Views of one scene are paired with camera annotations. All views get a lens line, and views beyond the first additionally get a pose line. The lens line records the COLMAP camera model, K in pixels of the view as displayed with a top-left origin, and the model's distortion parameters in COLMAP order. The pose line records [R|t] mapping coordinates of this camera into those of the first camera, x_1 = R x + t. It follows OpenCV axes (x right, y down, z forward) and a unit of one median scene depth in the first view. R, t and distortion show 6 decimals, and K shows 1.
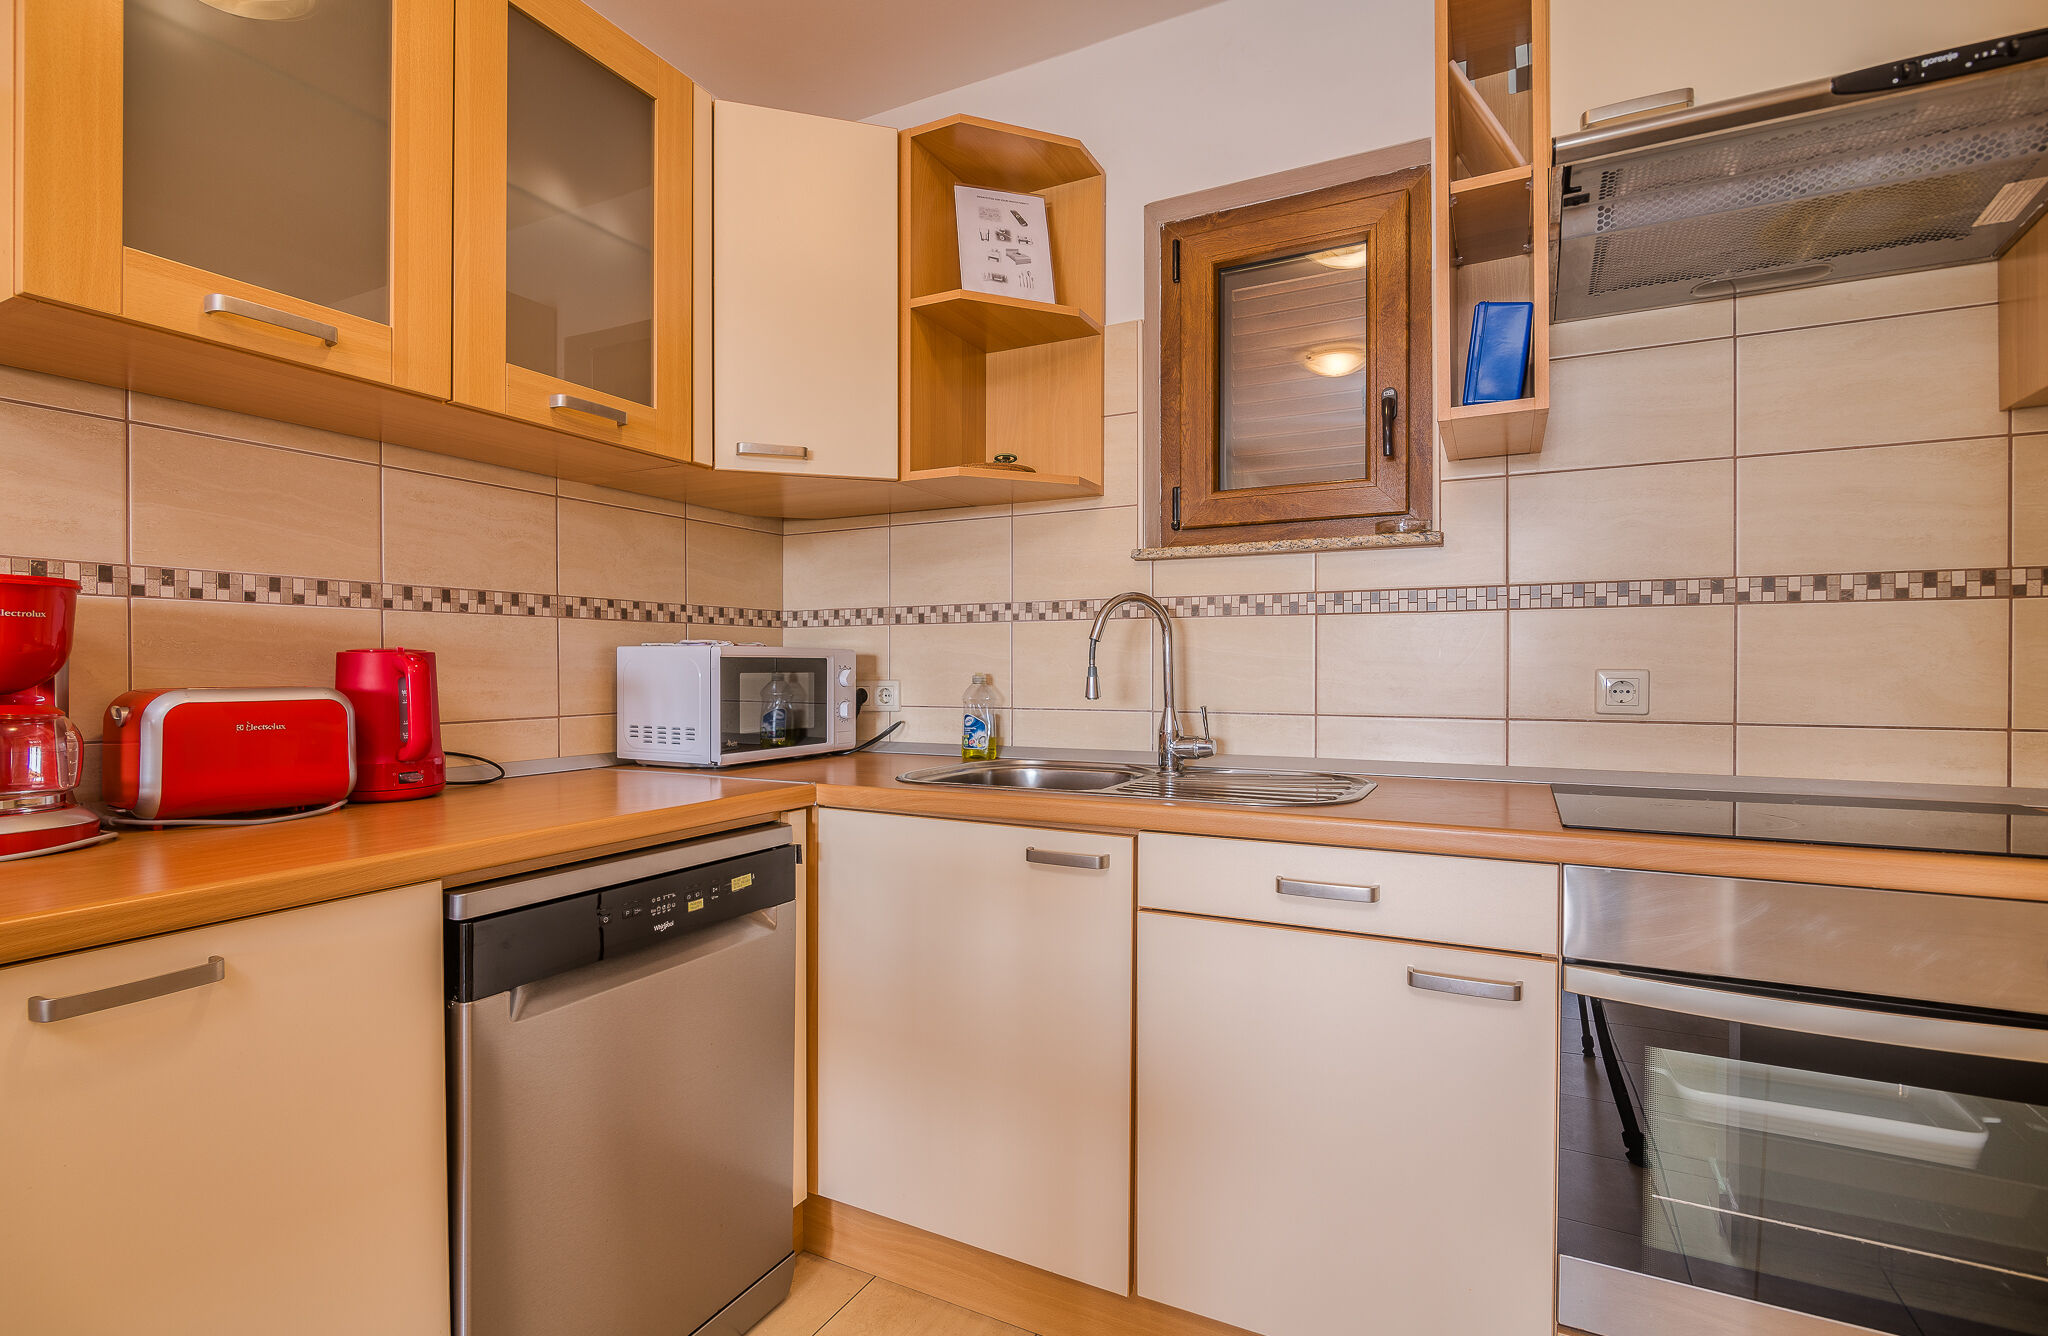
lens RADIAL K [[926.9, 0, 1044.1], [0, 926.9, 672.2], [0, 0, 1]] dist [-0.003226, -0.000136]
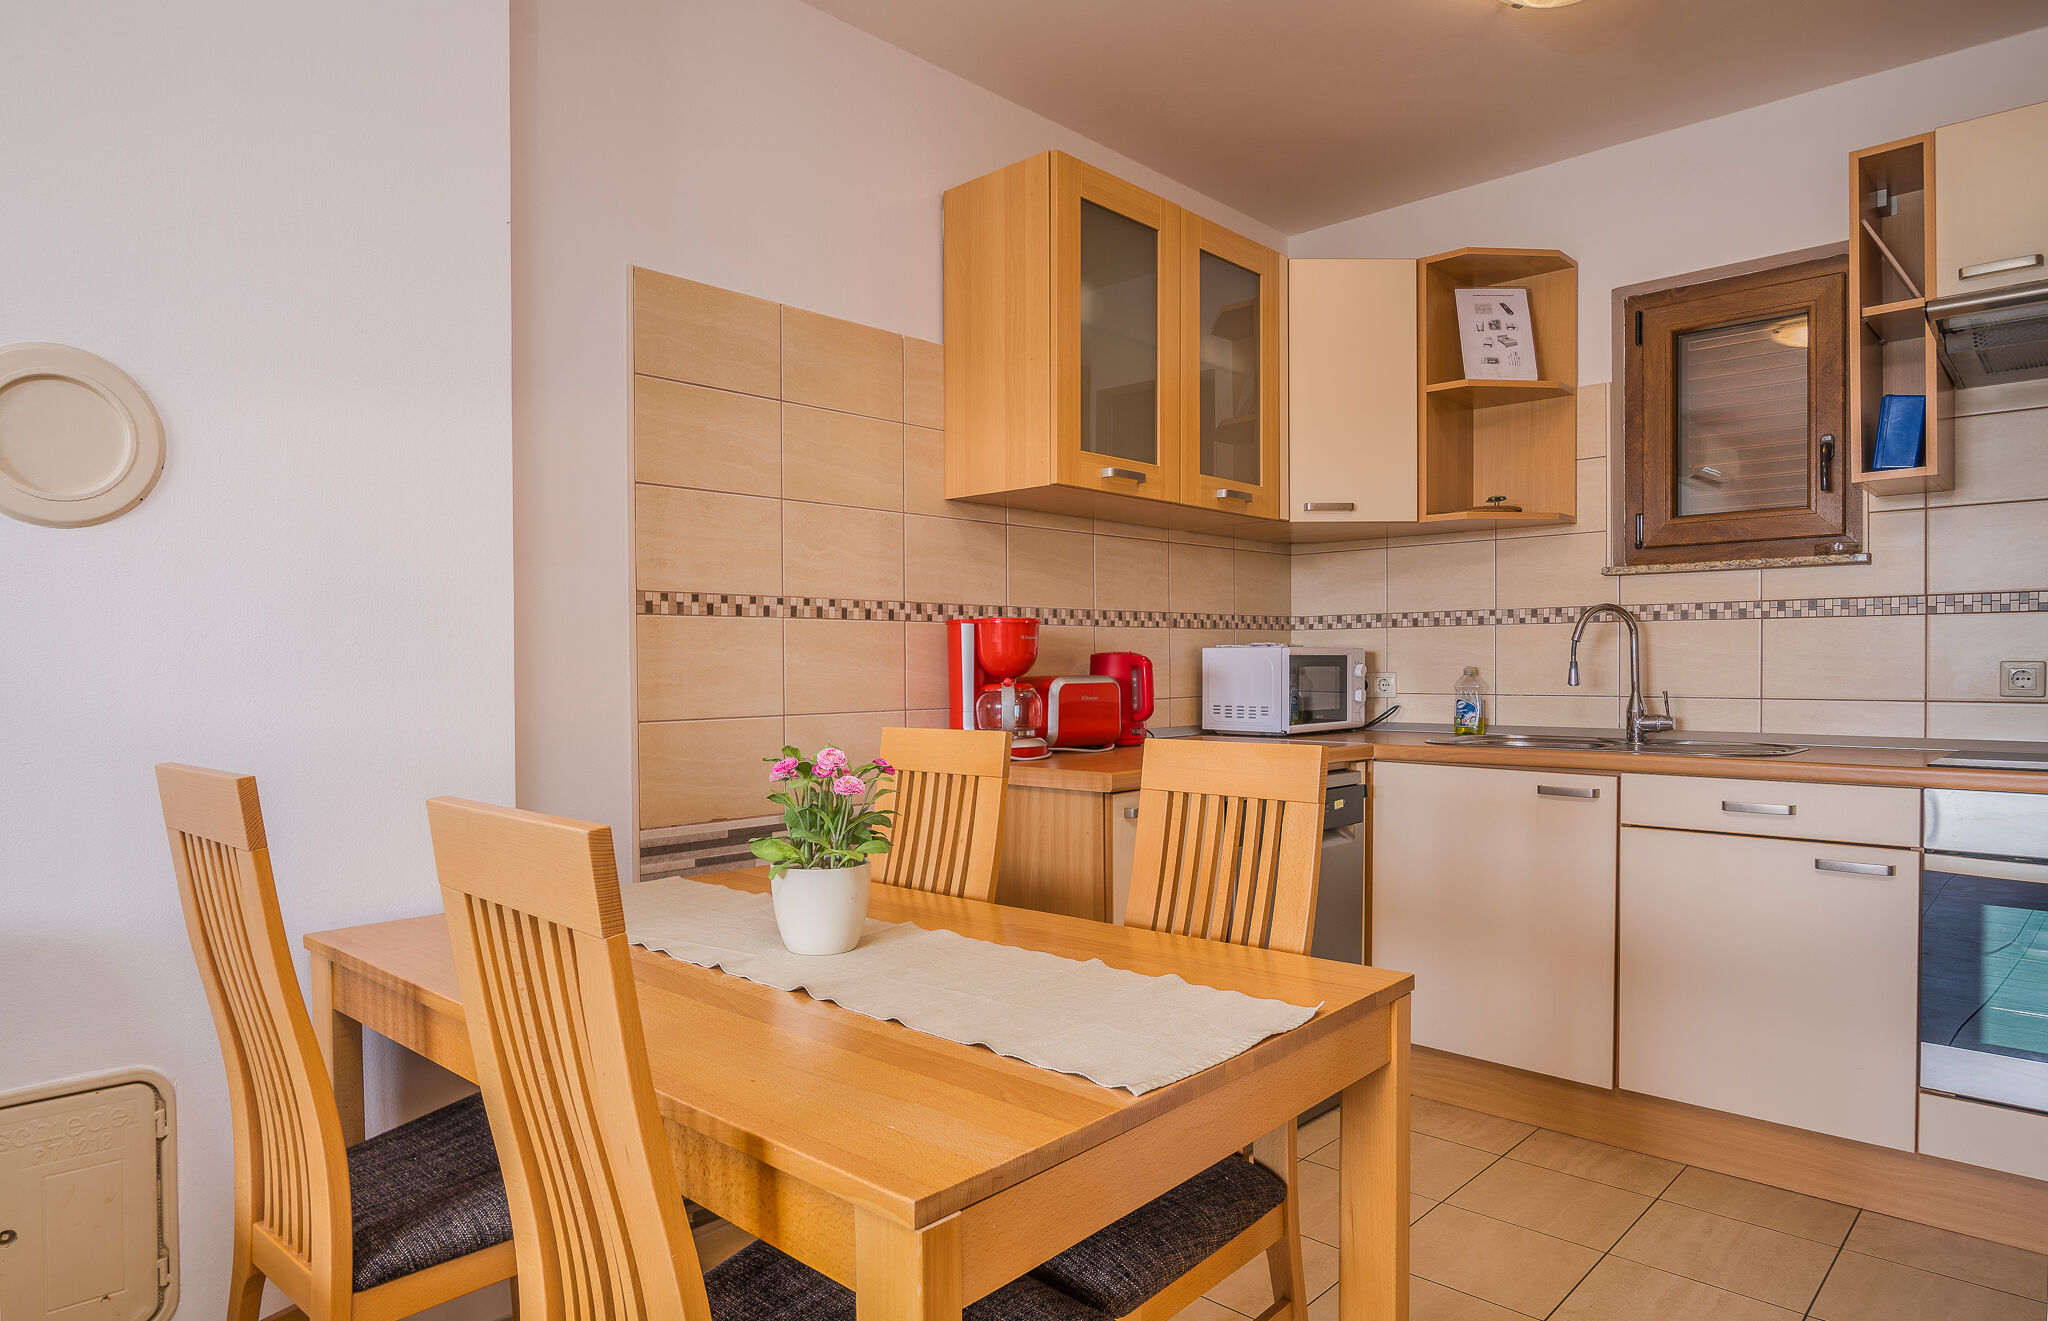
lens RADIAL K [[1191.3, 0, 1096.7], [0, 1191.3, 681.3], [0, 0, 1]] dist [-0.013842, 0.000257]
pose [[0.967319, -0.000737, -0.253560, -0.170307], [0.003646, 0.999933, 0.011003, 0.001872], [0.253535, -0.011568, 0.967257, -0.782317]]
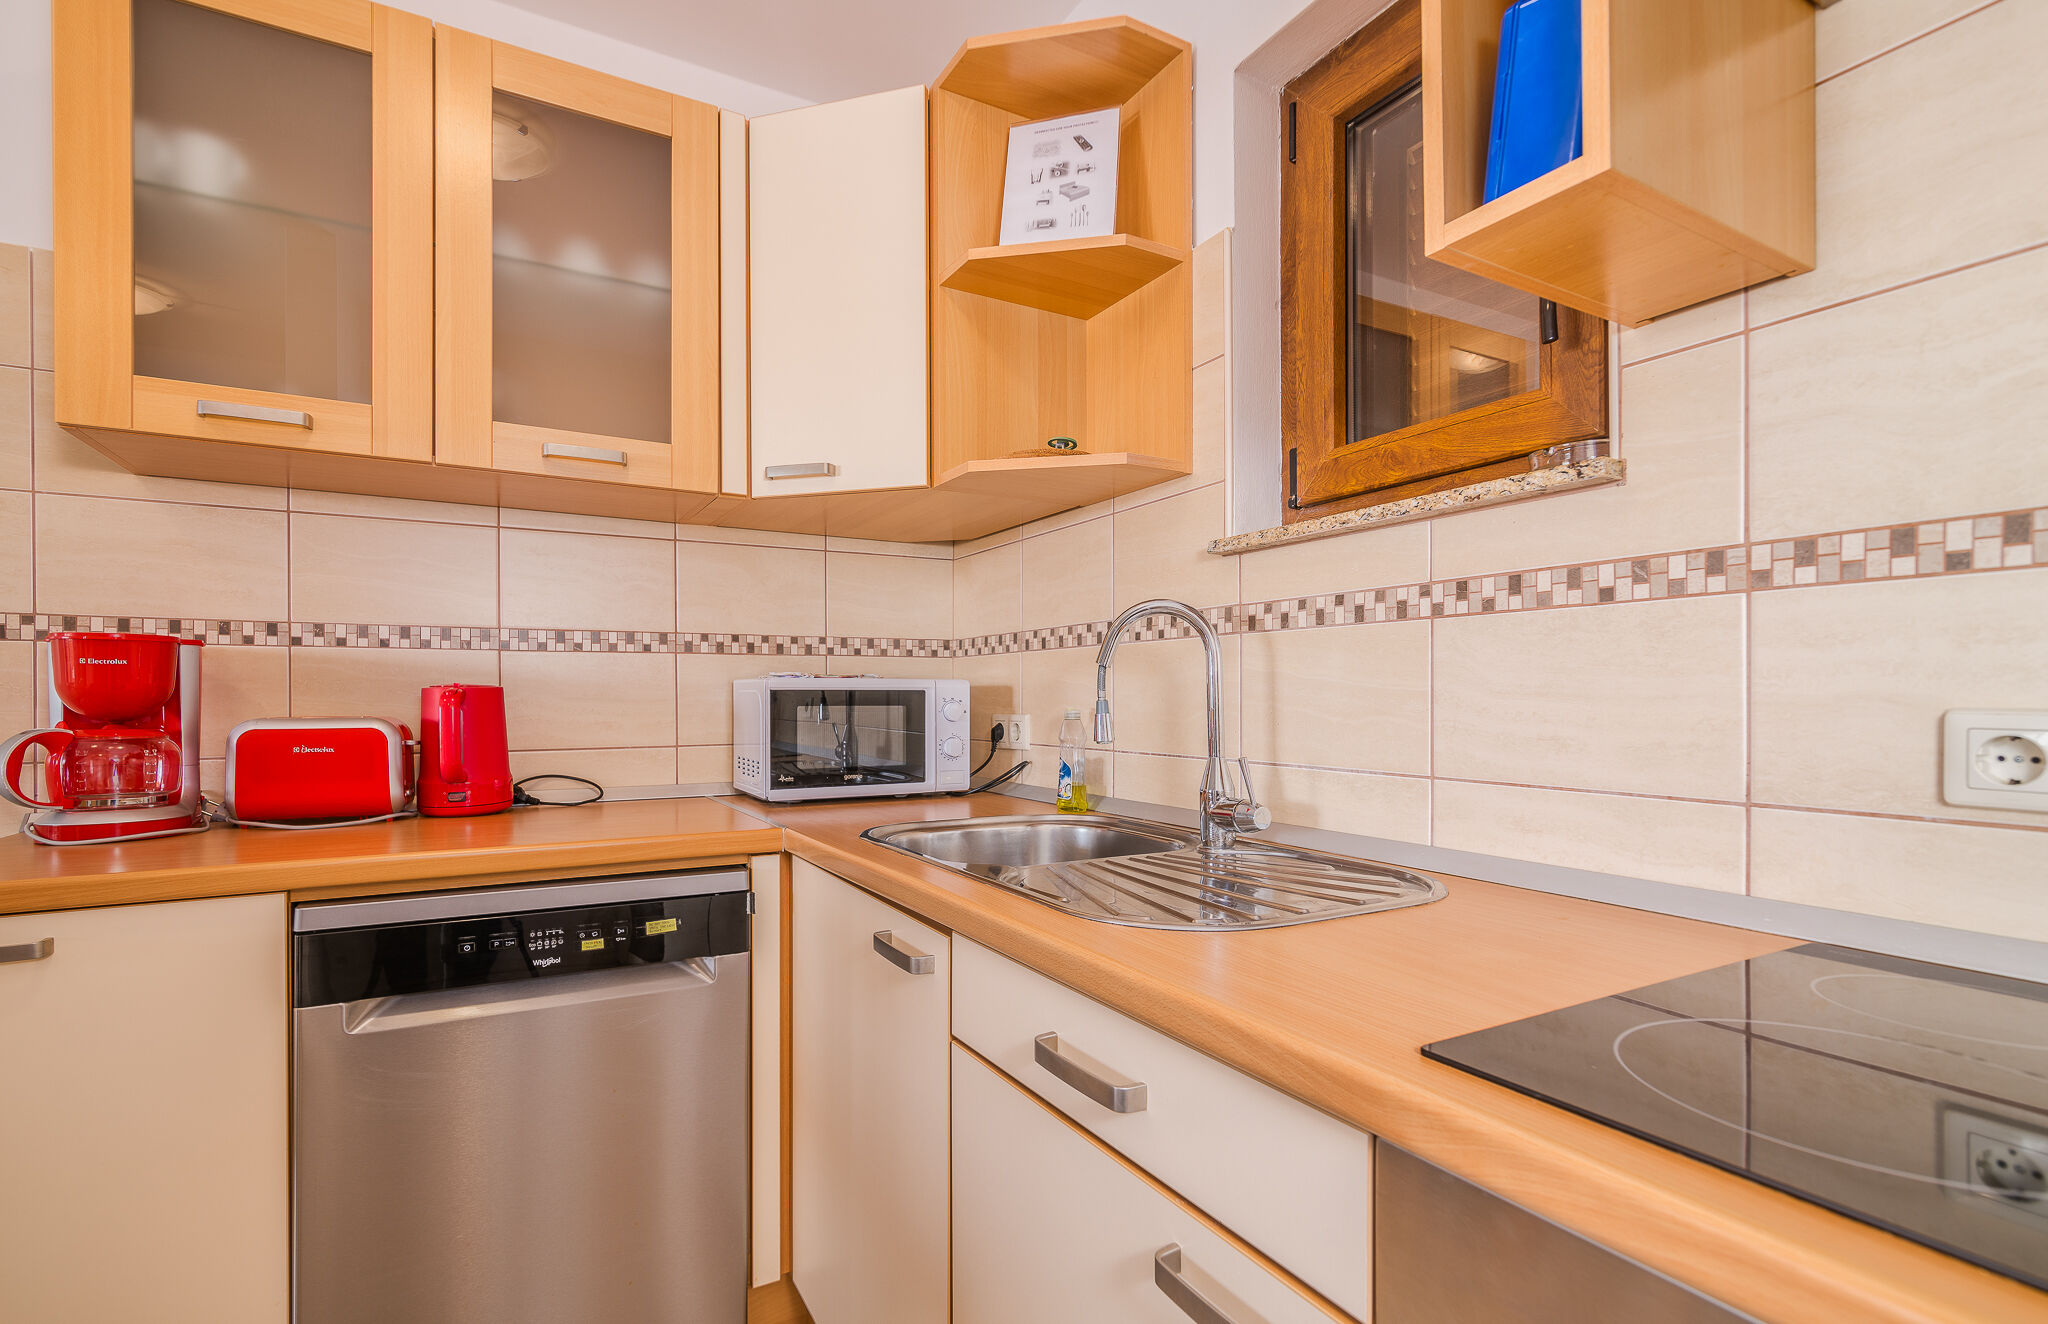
lens RADIAL K [[943.2, 0, 1044.2], [0, 943.2, 697.6], [0, 0, 1]] dist [0.000240, 0.000438]
pose [[0.836133, 0.000356, -0.548527, 0.424725], [-0.002875, 0.999989, -0.003735, -0.004974], [0.548519, 0.004700, 0.836125, 0.320234]]
